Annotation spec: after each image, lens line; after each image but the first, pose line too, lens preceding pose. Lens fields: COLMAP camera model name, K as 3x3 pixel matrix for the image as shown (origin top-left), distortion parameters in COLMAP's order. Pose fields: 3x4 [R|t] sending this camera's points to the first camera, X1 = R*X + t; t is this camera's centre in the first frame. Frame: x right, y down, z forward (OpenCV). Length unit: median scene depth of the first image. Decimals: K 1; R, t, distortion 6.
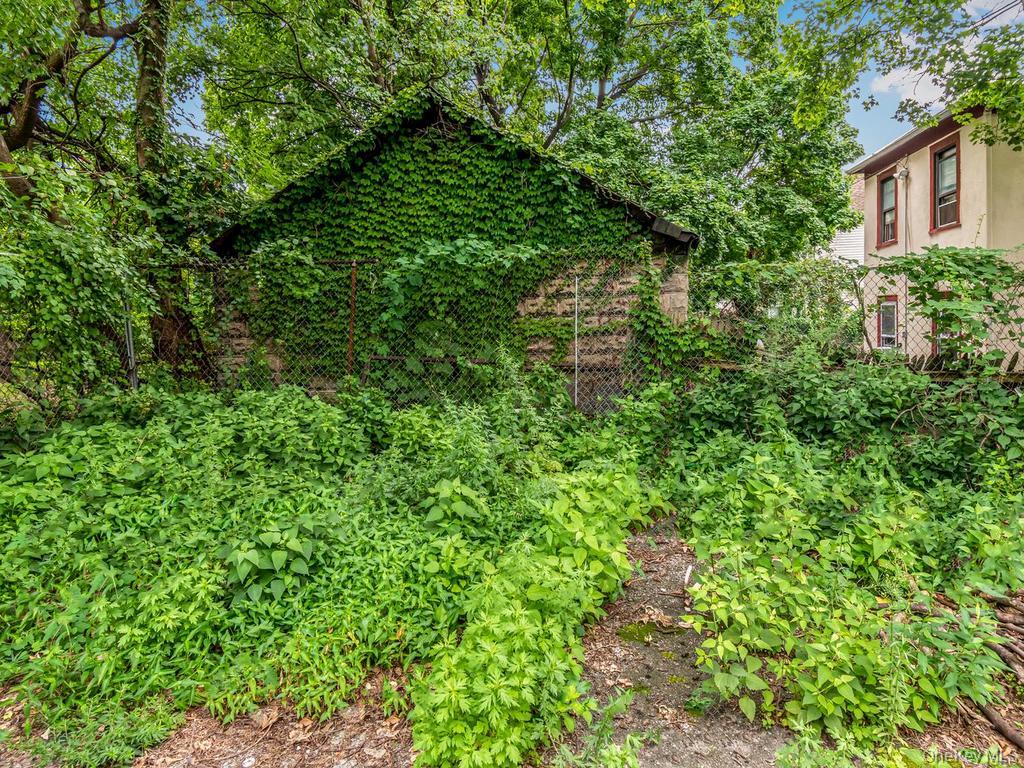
lens RADIAL K [[593.0, 0, 512.6], [0, 593.0, 382.9], [0, 0, 1]] dist [0.001937, -0.002675]
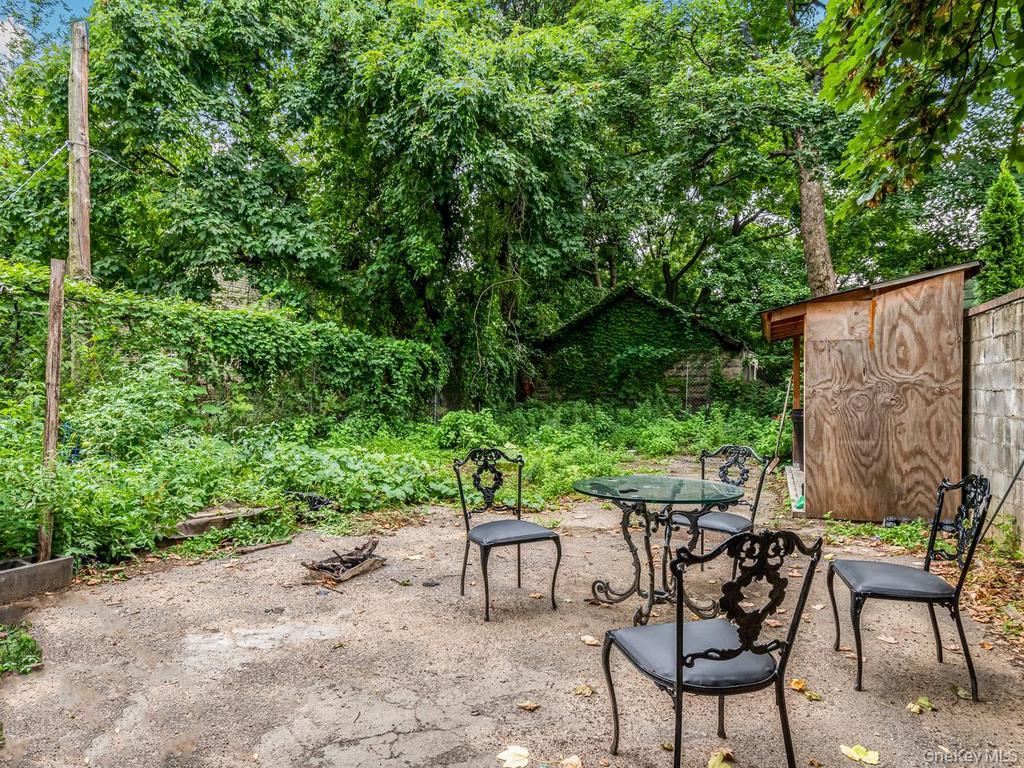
lens RADIAL K [[593.0, 0, 514.3], [0, 593.0, 385.3], [0, 0, 1]] dist [0.001937, -0.002675]
pose [[0.964421, 0.010211, -0.264176, 0.059107], [-0.036598, 0.994789, -0.095158, 0.174997], [0.261827, 0.101441, 0.959769, -1.485305]]
